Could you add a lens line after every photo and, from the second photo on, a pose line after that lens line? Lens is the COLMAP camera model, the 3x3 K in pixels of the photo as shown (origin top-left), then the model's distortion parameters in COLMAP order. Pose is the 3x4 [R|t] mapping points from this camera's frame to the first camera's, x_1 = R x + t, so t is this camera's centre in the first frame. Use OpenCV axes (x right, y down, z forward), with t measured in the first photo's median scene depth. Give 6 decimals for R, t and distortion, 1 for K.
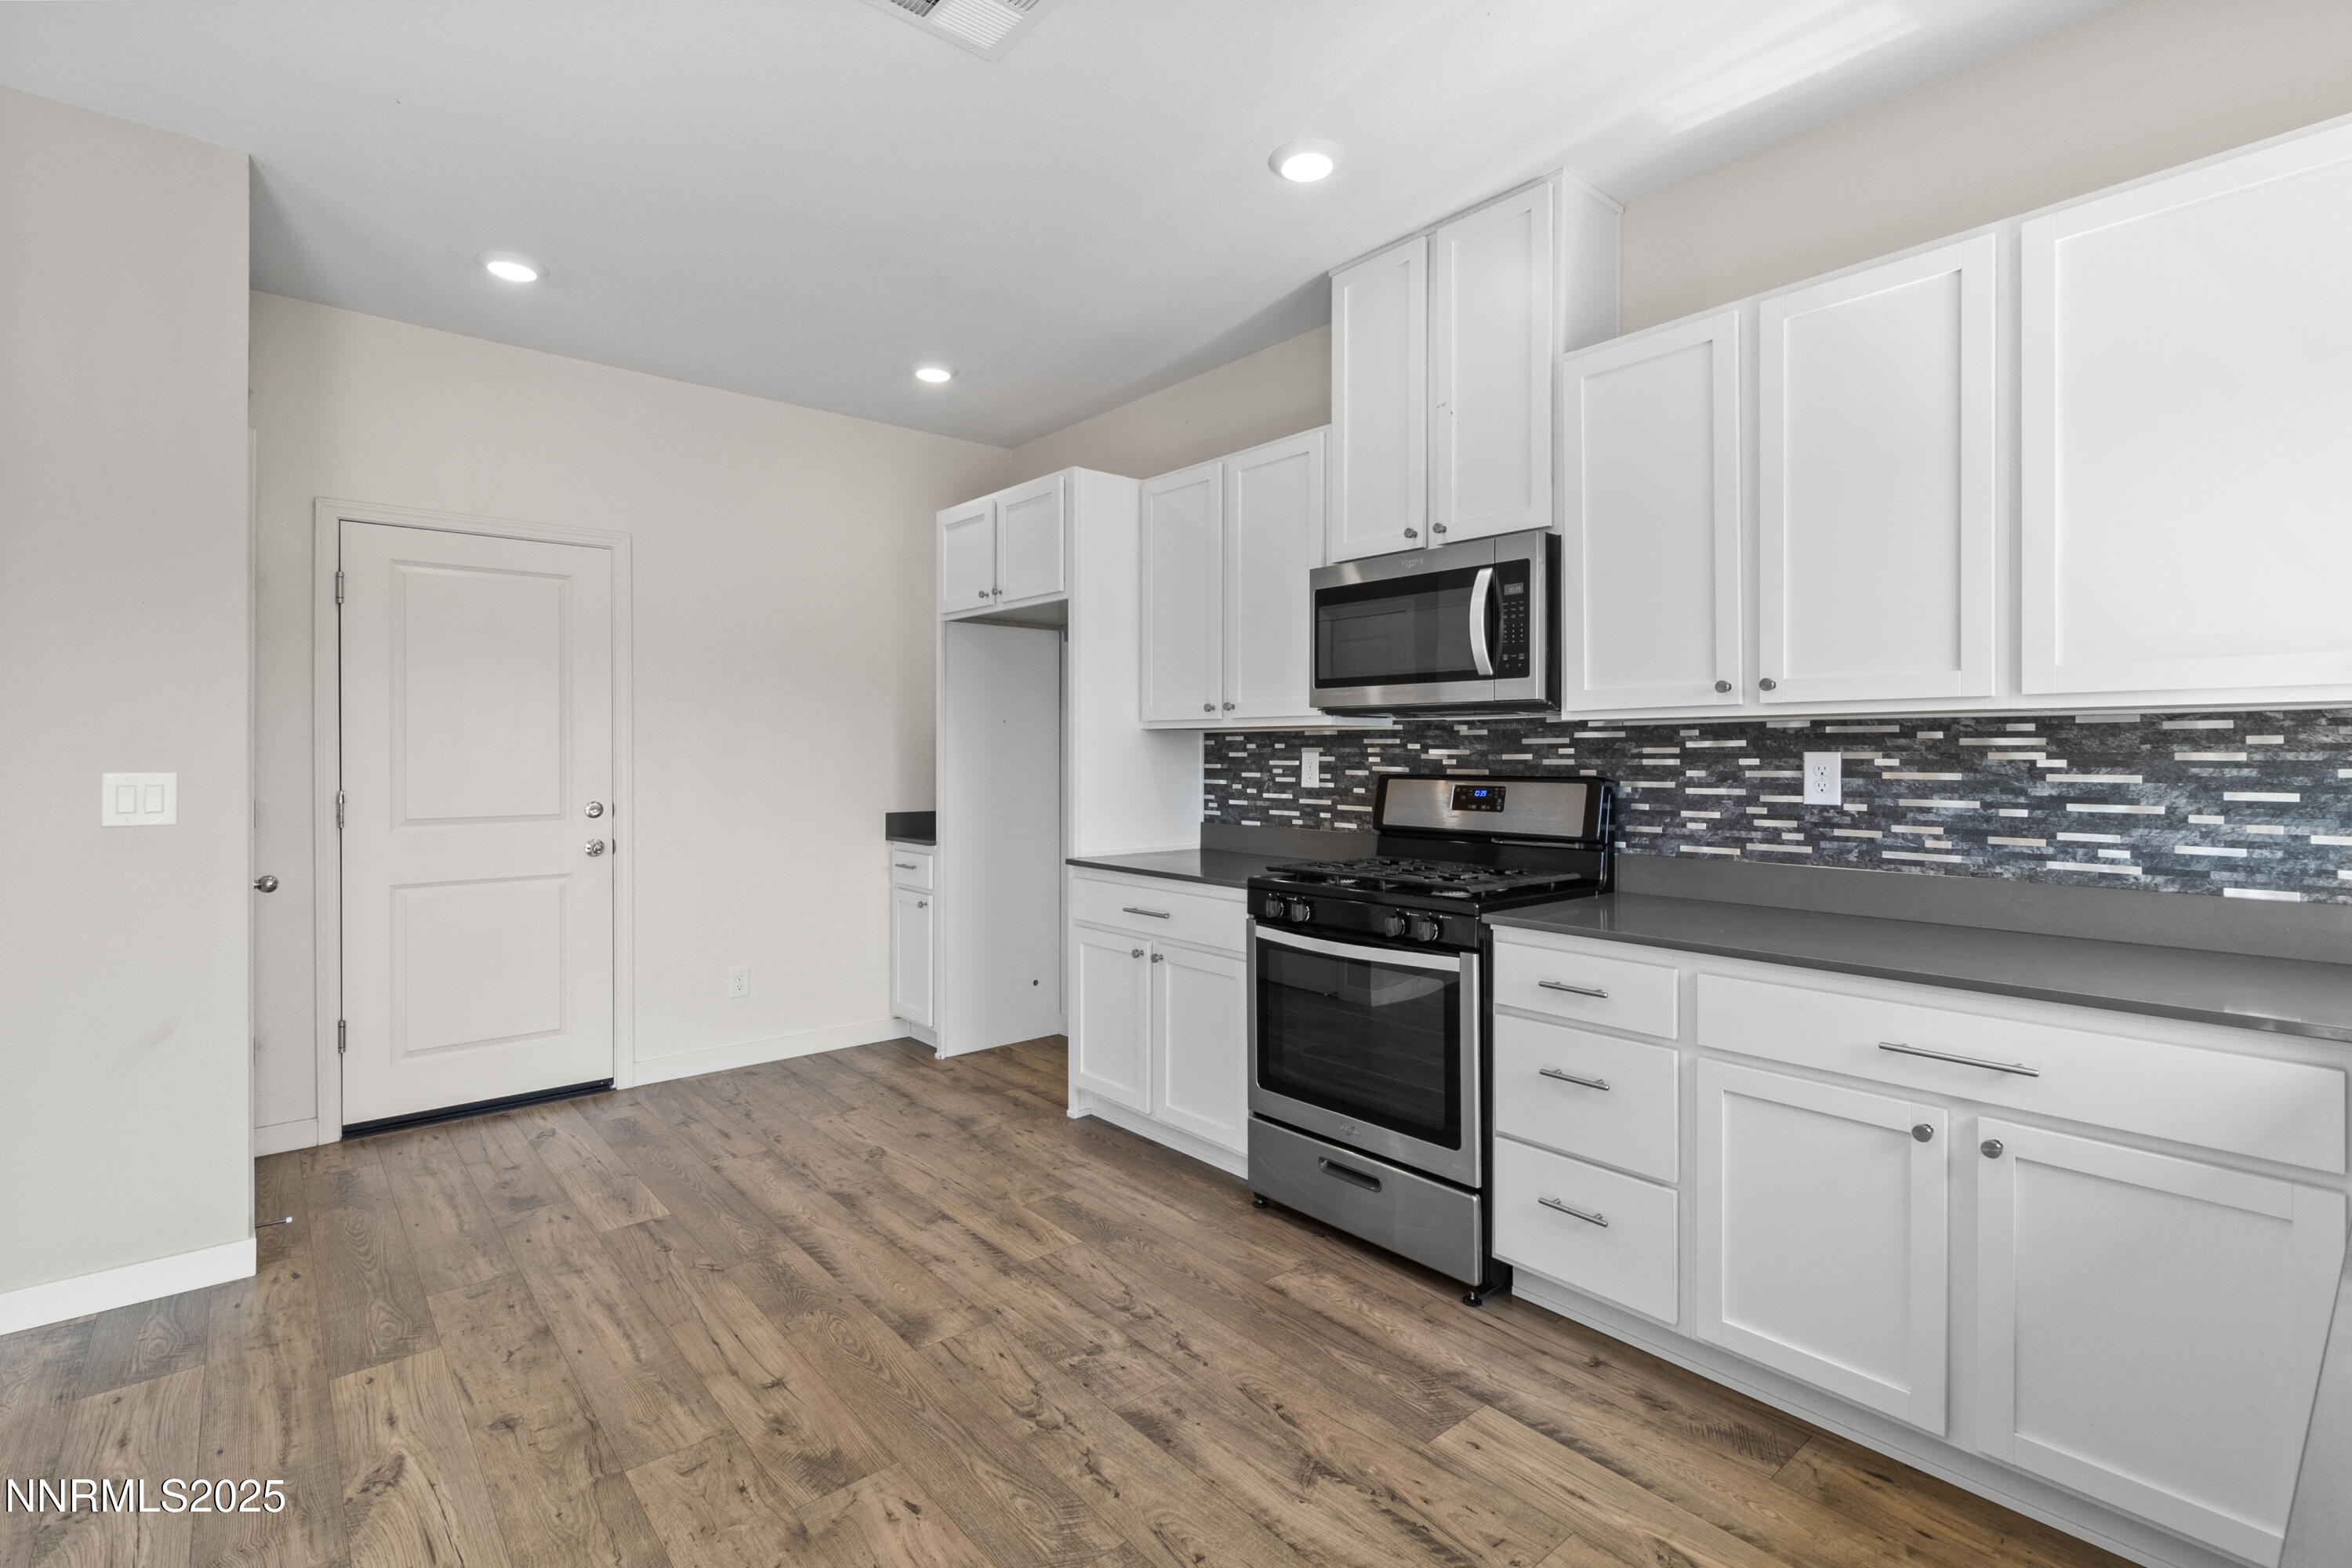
lens RADIAL K [[1093.7, 0, 1183.1], [0, 1093.7, 755.3], [0, 0, 1]] dist [0.002423, 0.000539]
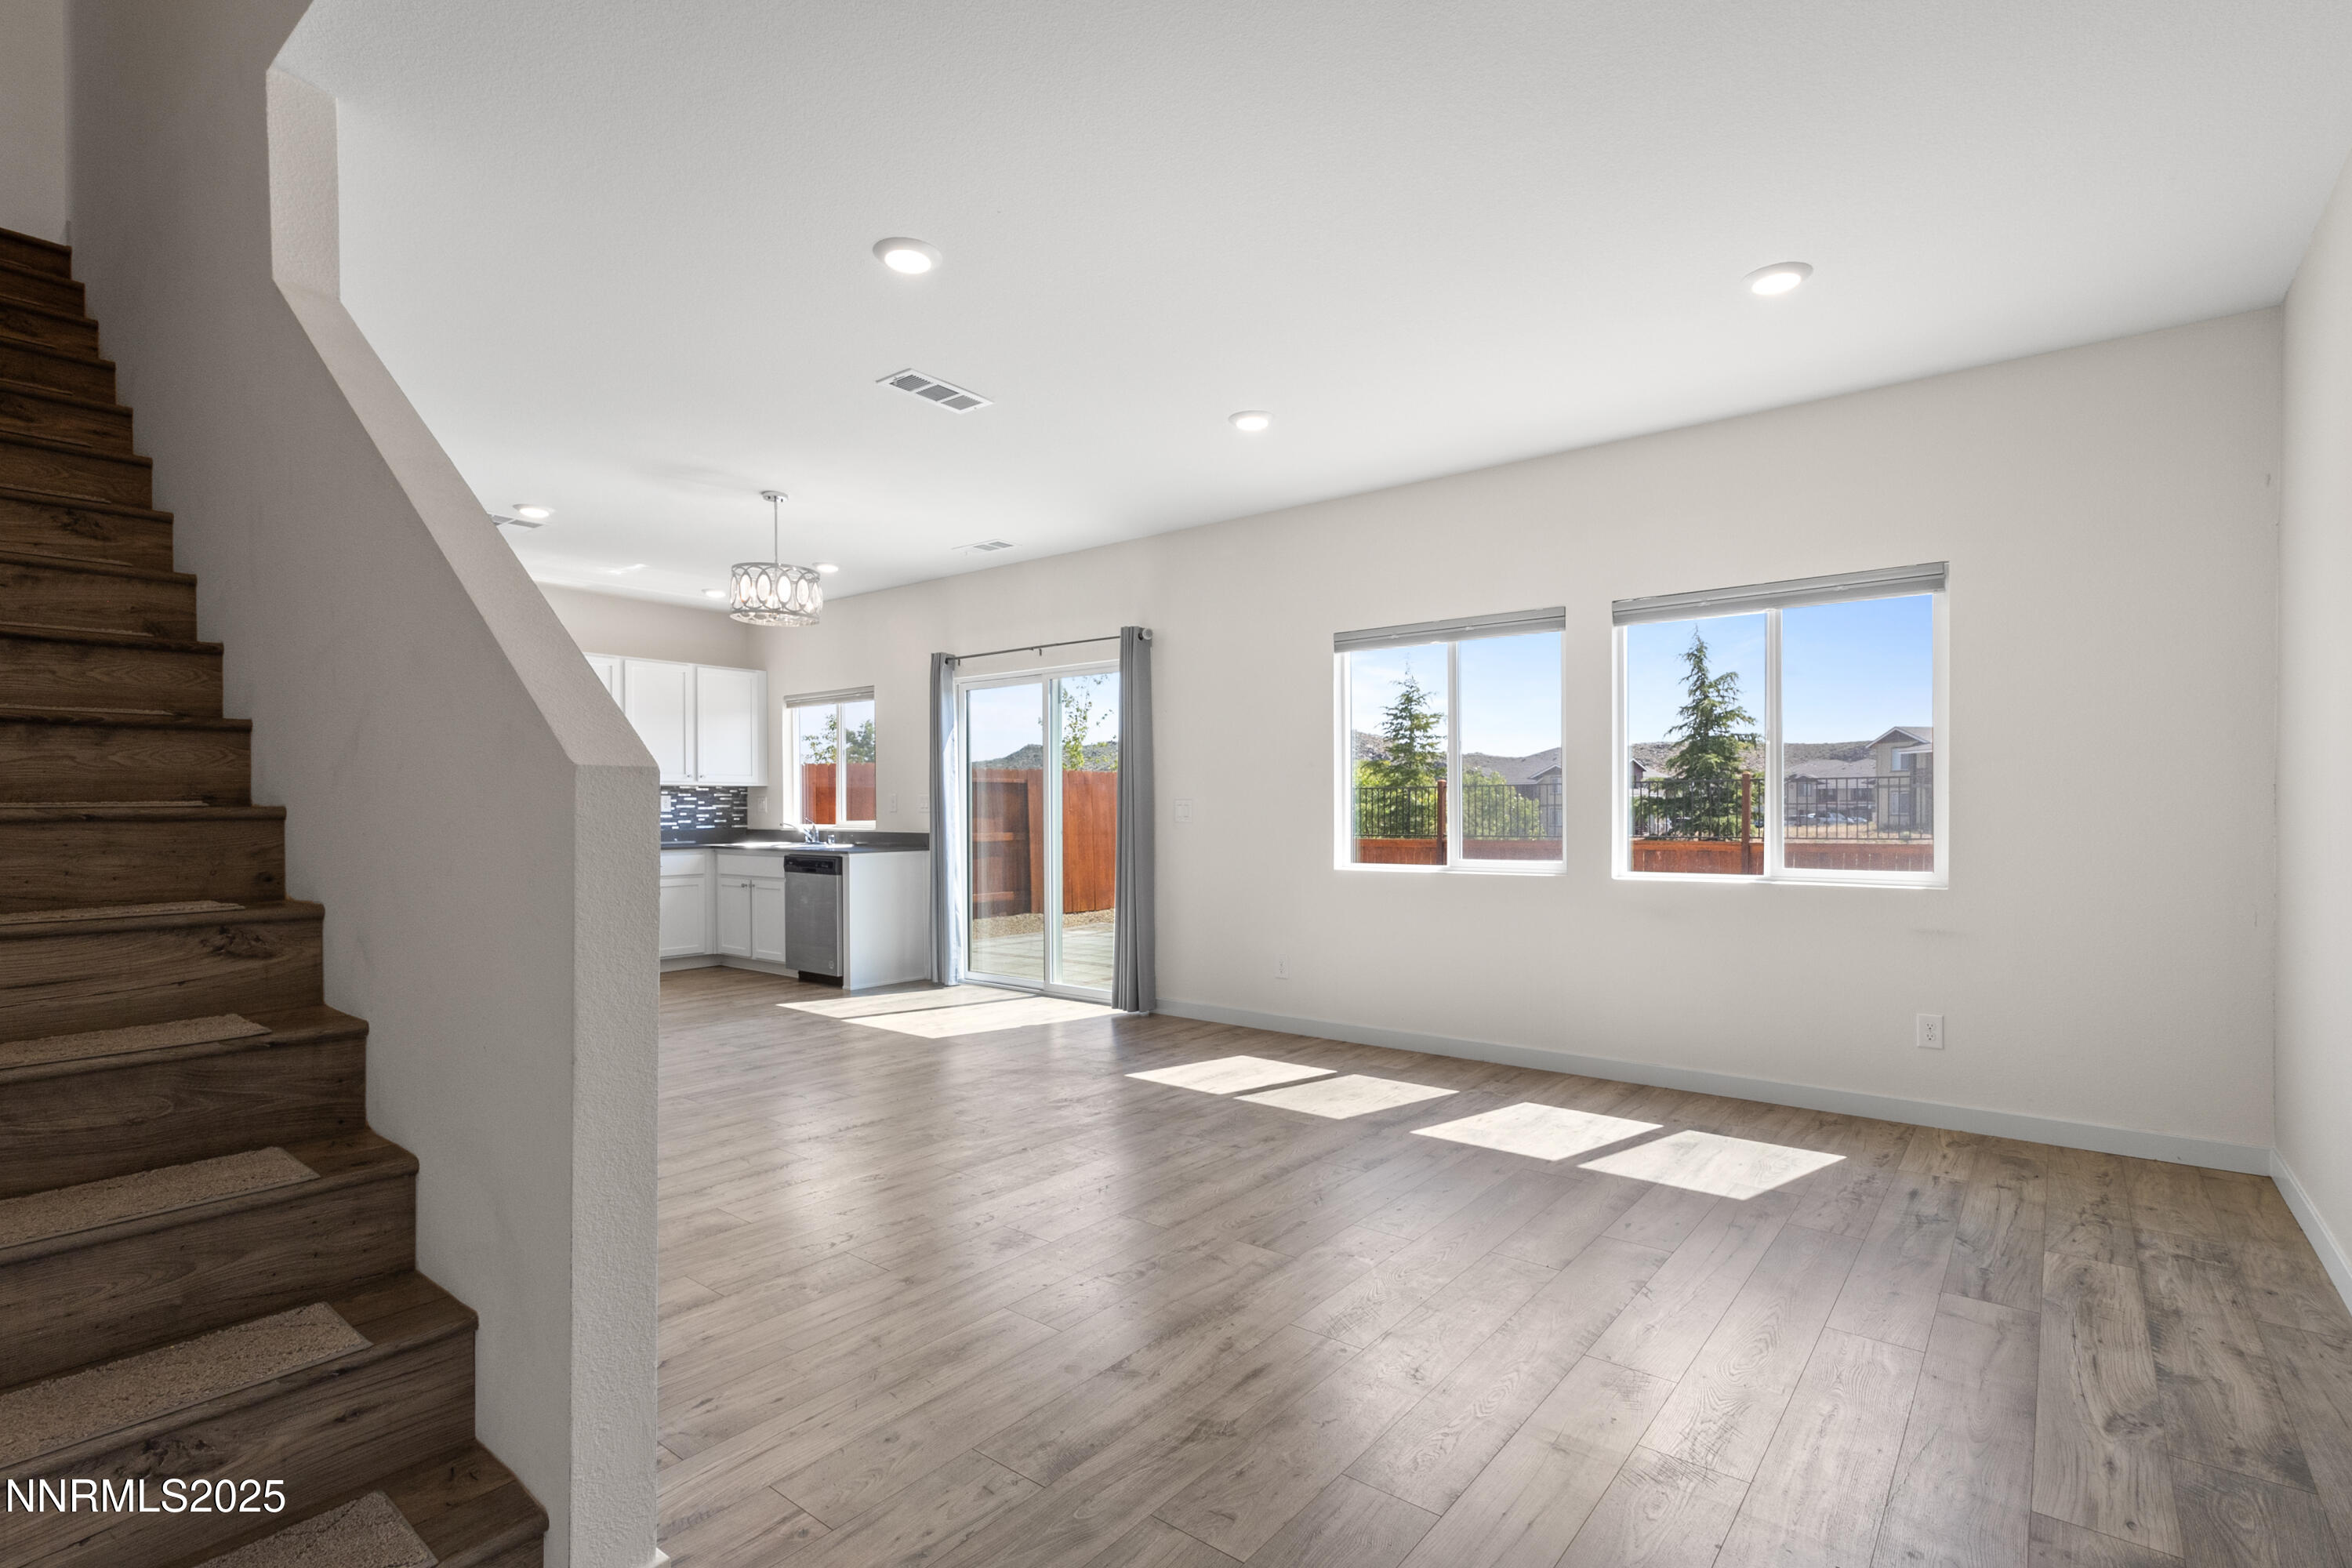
lens RADIAL K [[1093.7, 0, 1194.5], [0, 1093.7, 821.5], [0, 0, 1]] dist [0.002423, 0.000539]
pose [[-0.197009, -0.011190, 0.980338, -2.616271], [0.003339, 0.999921, 0.012085, 0.039332], [-0.980396, 0.005654, -0.196956, -0.167235]]
